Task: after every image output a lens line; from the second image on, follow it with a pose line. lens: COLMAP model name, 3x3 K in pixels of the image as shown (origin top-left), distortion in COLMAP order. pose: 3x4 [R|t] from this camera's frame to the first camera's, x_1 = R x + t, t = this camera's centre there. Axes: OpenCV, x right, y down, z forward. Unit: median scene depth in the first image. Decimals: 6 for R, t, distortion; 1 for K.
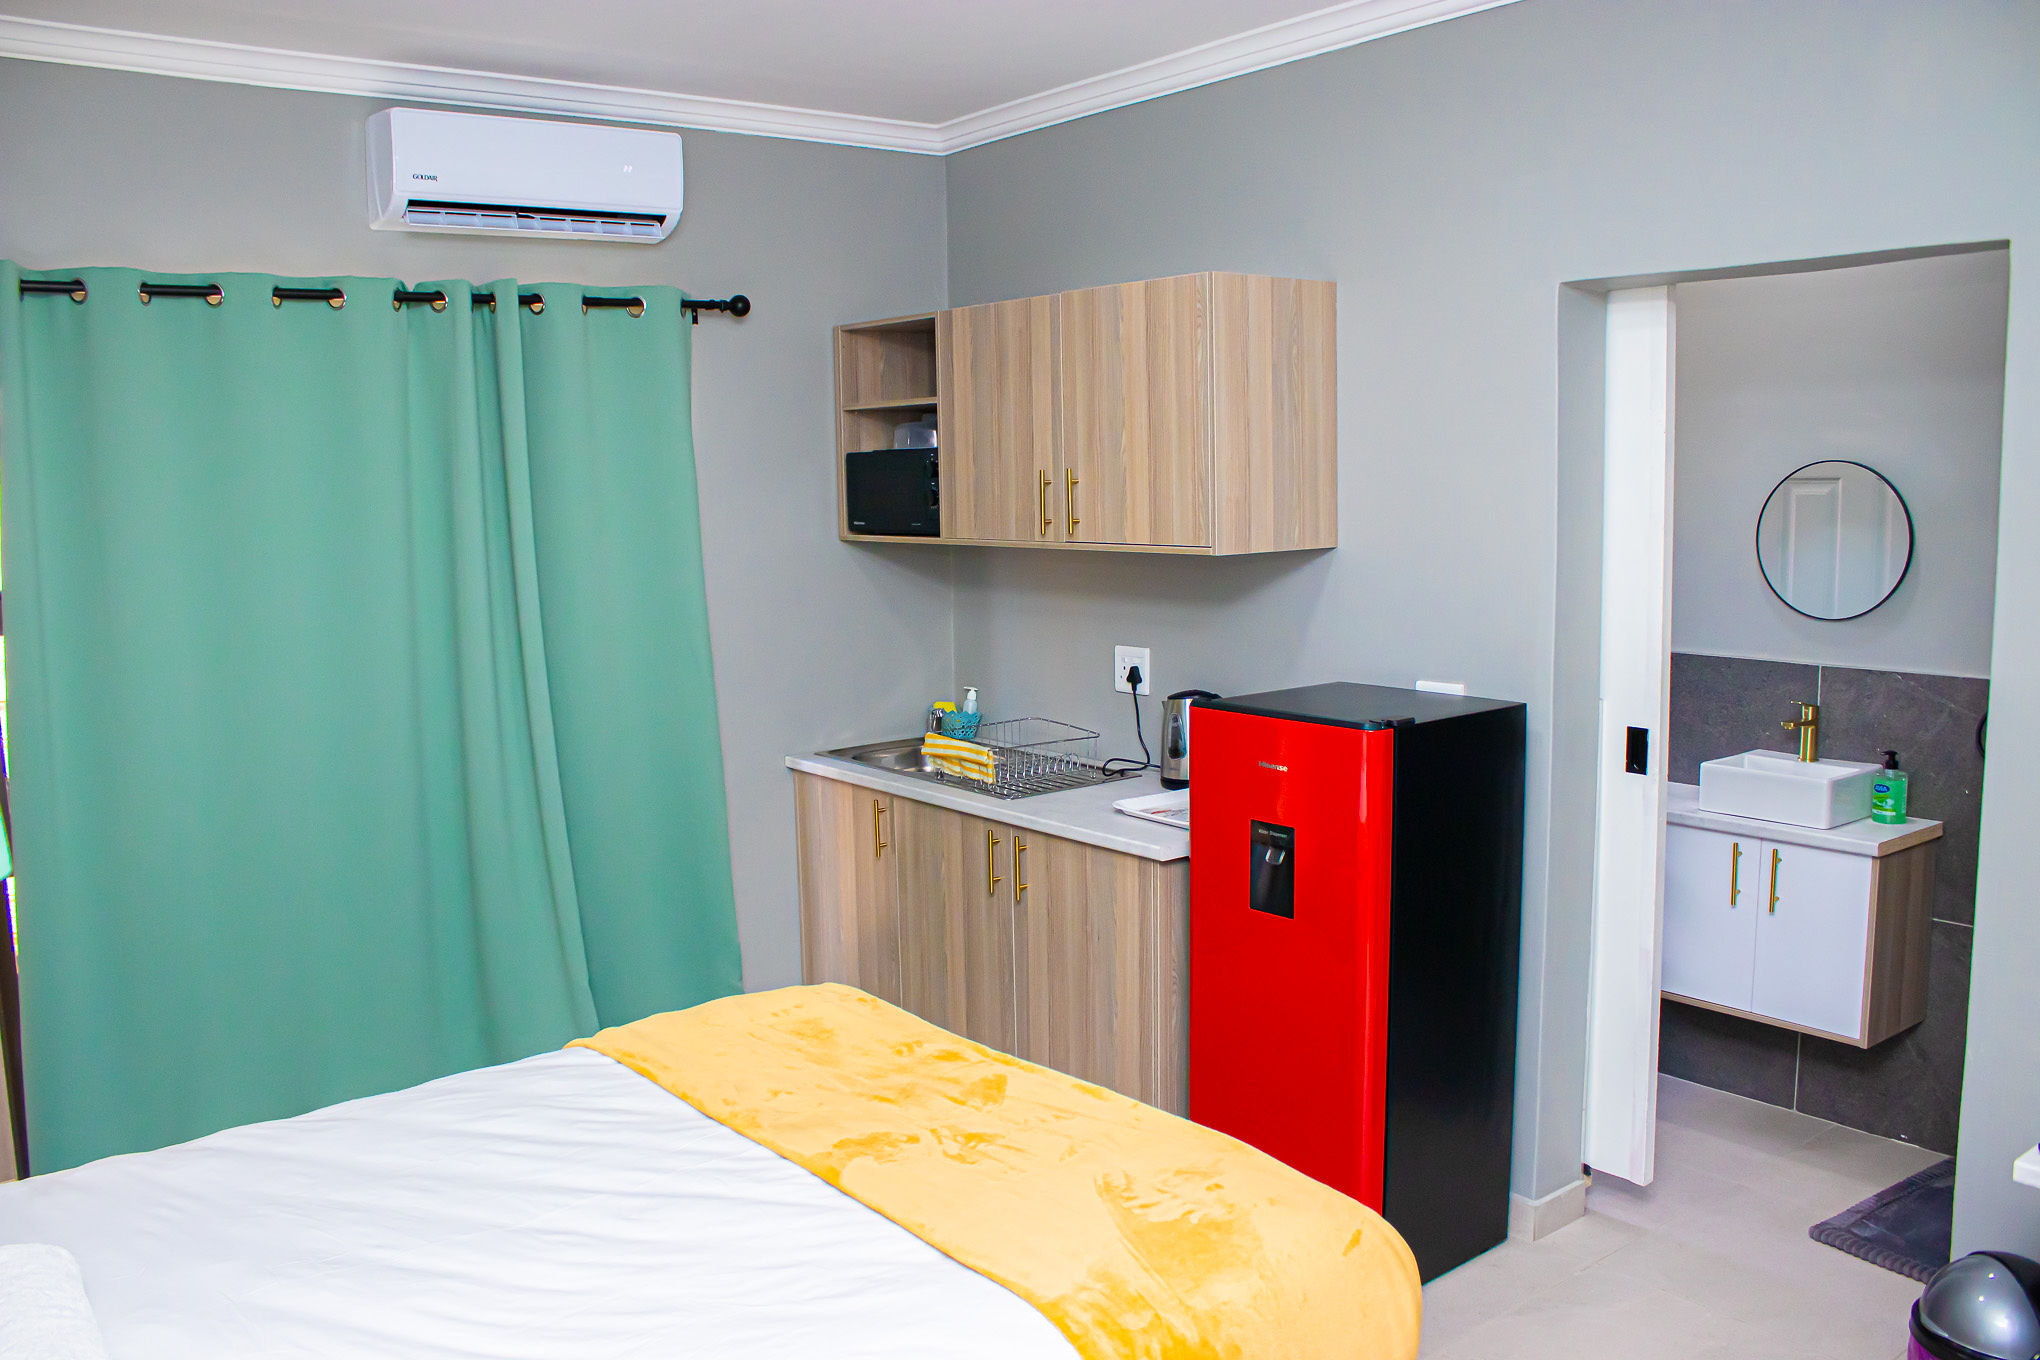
lens RADIAL K [[1738.0, 0, 1019.9], [0, 1738.0, 678.2], [0, 0, 1]] dist [-0.141899, 0.103746]
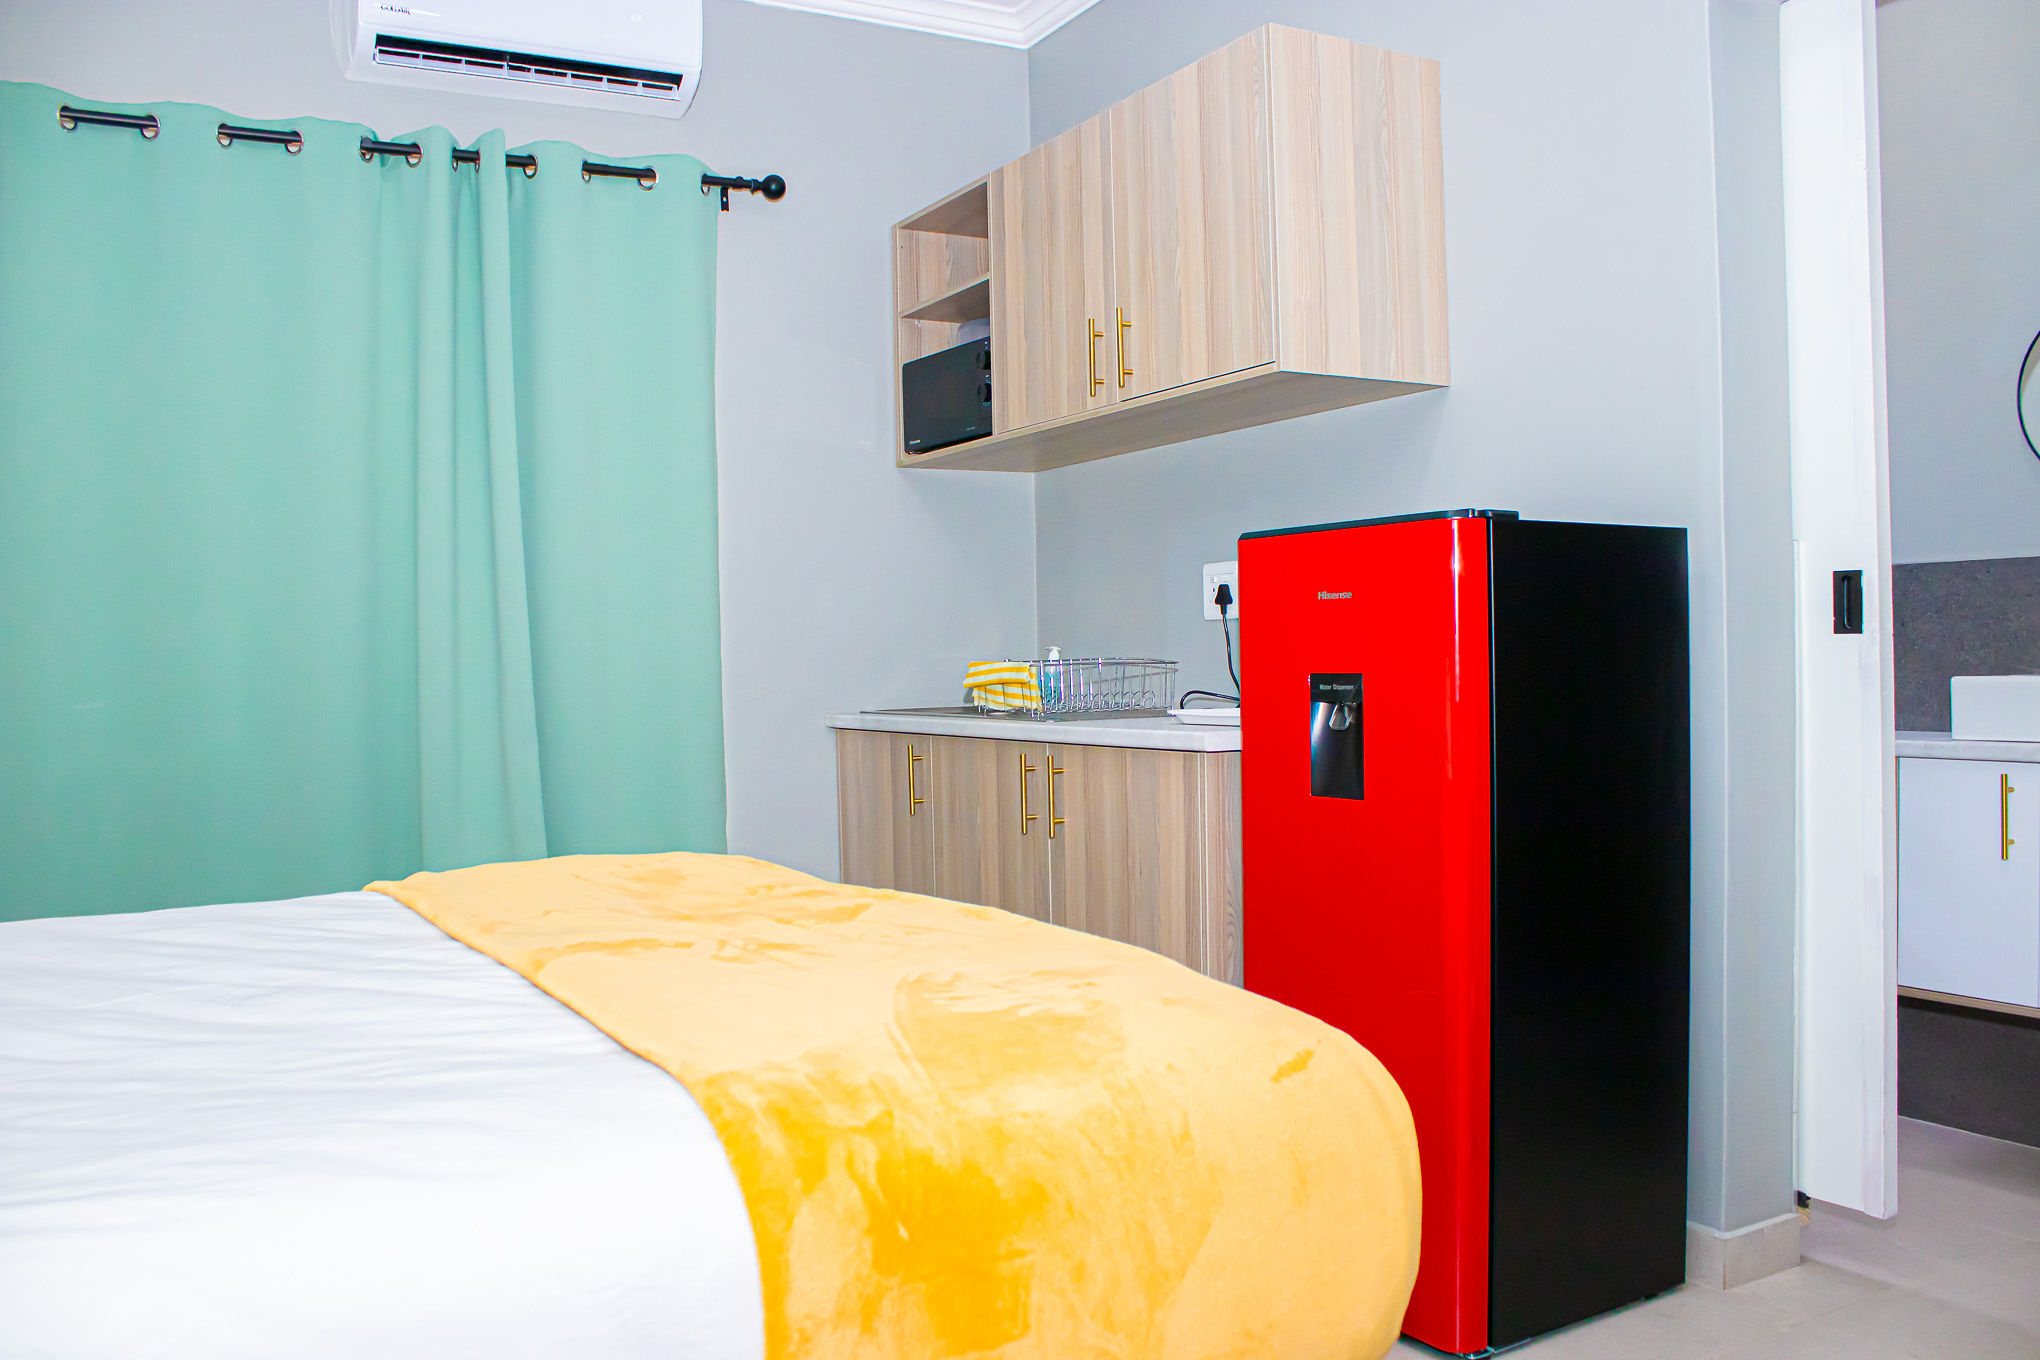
lens RADIAL K [[1738.0, 0, 1002.8], [0, 1738.0, 686.4], [0, 0, 1]] dist [-0.141899, 0.103746]
pose [[0.987971, 0.000269, -0.154640, 0.104143], [-0.015812, 0.994933, -0.099294, 0.144572], [0.153829, 0.100545, 0.982969, 0.212523]]
